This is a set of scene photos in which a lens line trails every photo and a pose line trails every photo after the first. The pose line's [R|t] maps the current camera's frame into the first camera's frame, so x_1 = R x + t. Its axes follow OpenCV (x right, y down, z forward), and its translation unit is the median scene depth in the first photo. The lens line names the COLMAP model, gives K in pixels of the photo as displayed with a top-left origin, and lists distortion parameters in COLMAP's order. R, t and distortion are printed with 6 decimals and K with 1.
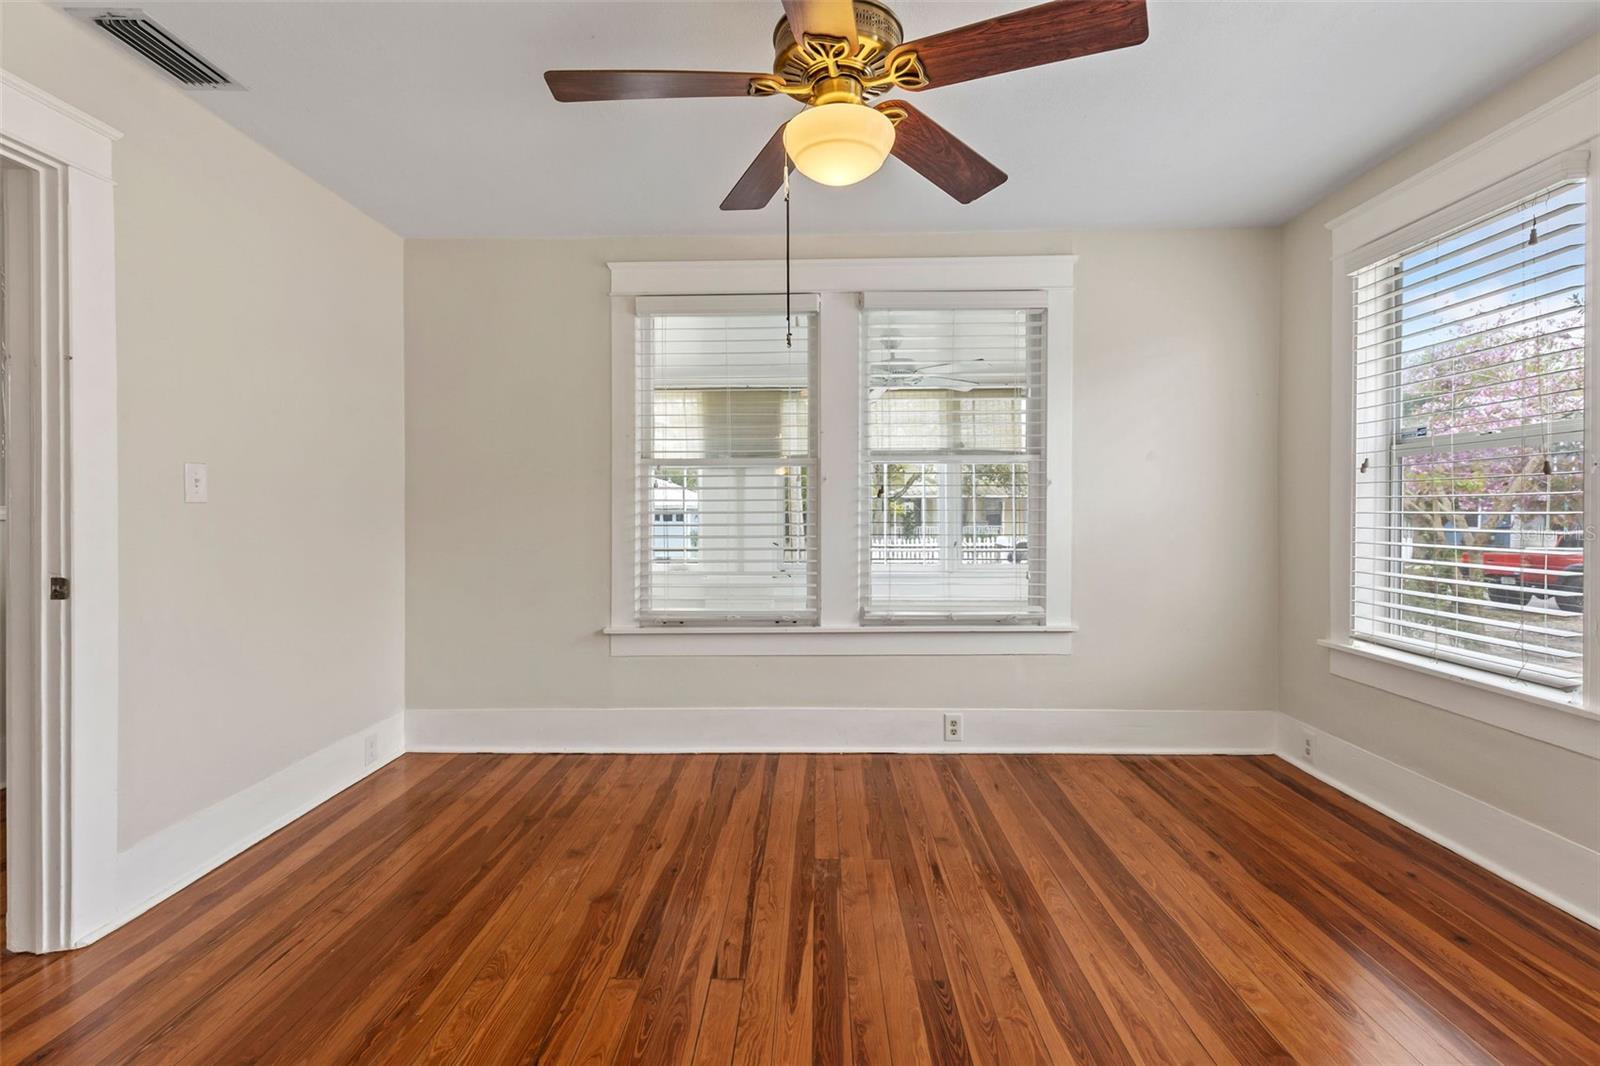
lens RADIAL K [[725.7, 0, 798.2], [0, 725.7, 512.6], [0, 0, 1]] dist [0.011481, -0.000296]
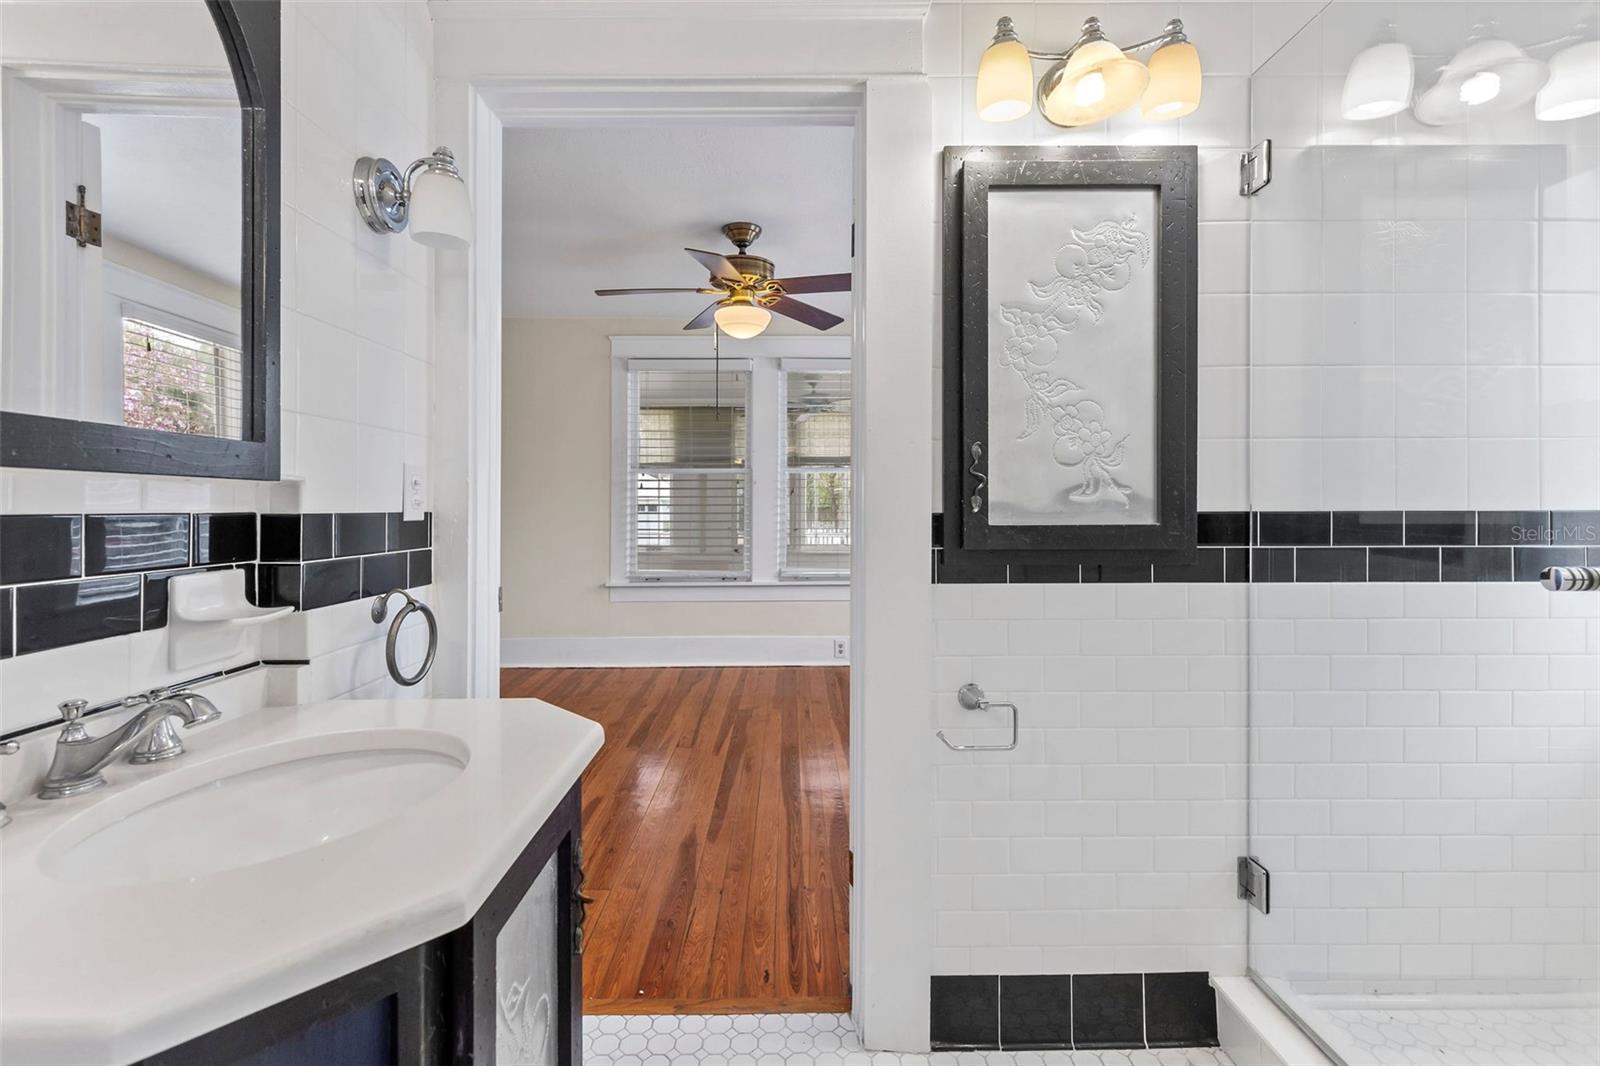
lens RADIAL K [[725.0, 0, 796.8], [0, 725.0, 498.2], [0, 0, 1]] dist [0.001725, -0.000071]
pose [[0.999308, 0.003693, 0.036998, 0.078345], [-0.003515, 0.999982, -0.004882, -0.008811], [-0.037016, 0.004748, 0.999303, -0.578233]]
